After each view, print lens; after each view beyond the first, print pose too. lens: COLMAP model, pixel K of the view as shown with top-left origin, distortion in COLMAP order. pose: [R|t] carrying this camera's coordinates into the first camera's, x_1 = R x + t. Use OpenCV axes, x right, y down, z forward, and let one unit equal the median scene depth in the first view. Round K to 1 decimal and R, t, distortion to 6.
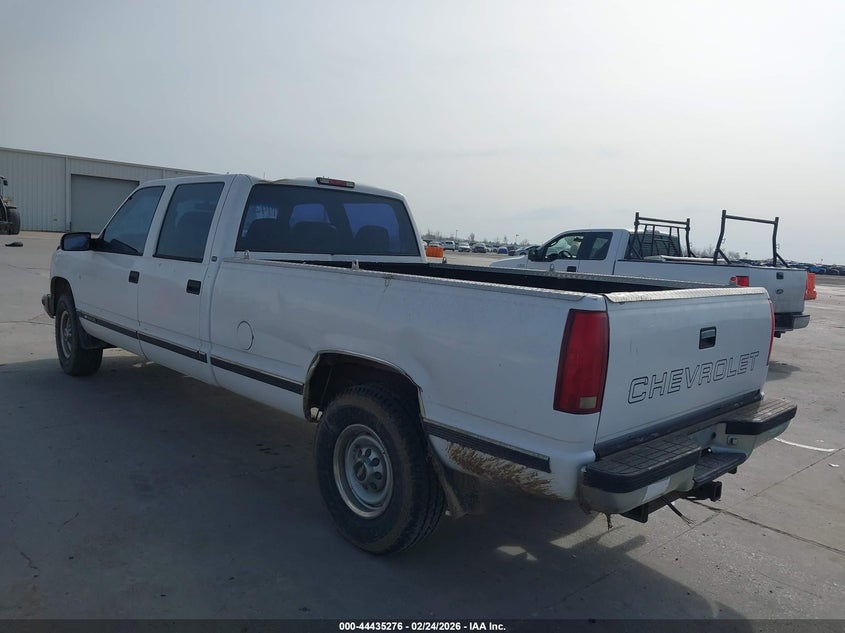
lens RADIAL K [[659.5, 0, 422.5], [0, 659.5, 316.5], [0, 0, 1]] dist [-0.089785, 0.001776]
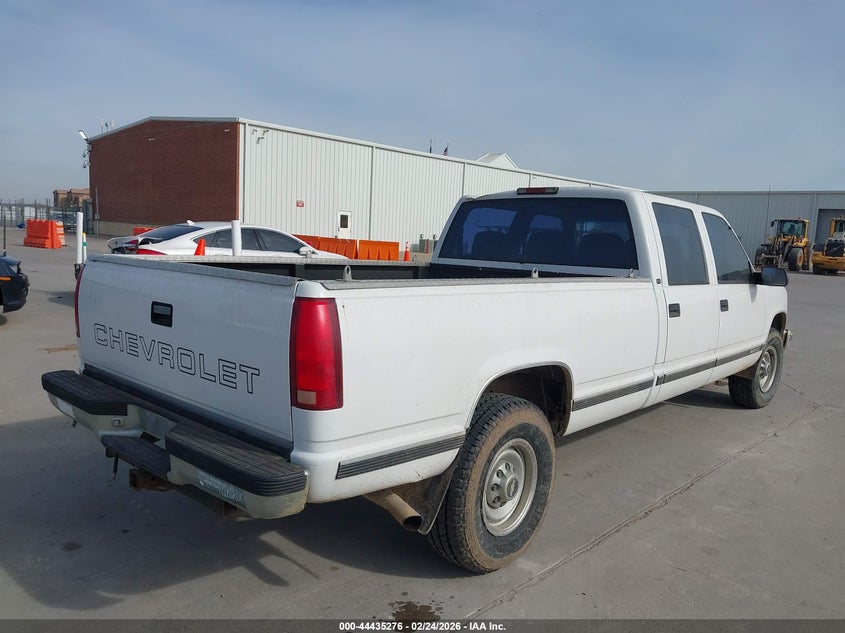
lens RADIAL K [[659.5, 0, 422.5], [0, 659.5, 316.5], [0, 0, 1]] dist [-0.089785, 0.001776]
pose [[0.056595, 0.051709, -0.997057, 0.880007], [-0.143994, 0.988640, 0.043099, -0.037354], [0.987959, 0.141131, 0.063398, 0.830214]]
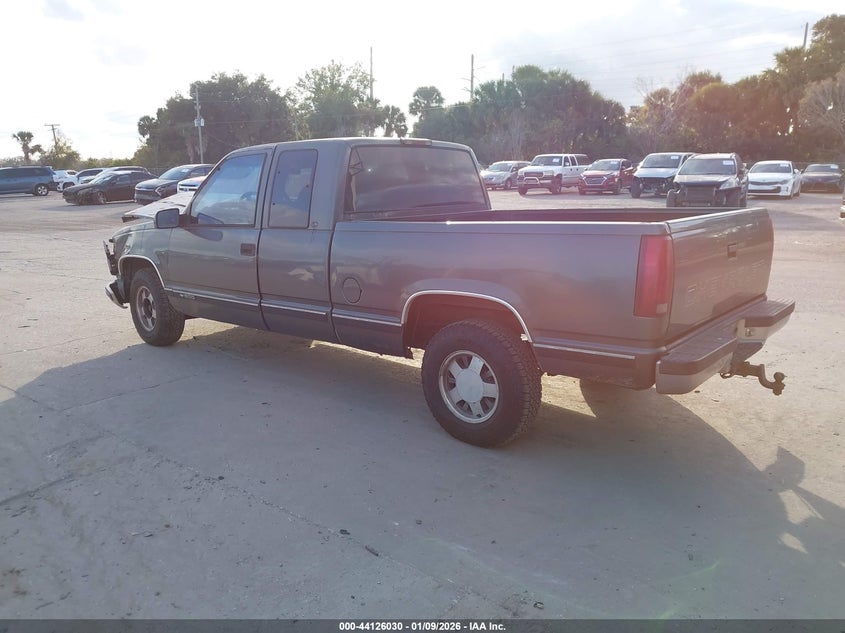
lens RADIAL K [[659.5, 0, 422.5], [0, 659.5, 316.5], [0, 0, 1]] dist [-0.089785, 0.001776]
pose [[0.993213, -0.098360, 0.062078, -0.212443], [0.092997, 0.992112, 0.084060, -0.002554], [-0.069857, -0.077716, 0.994525, -0.185813]]
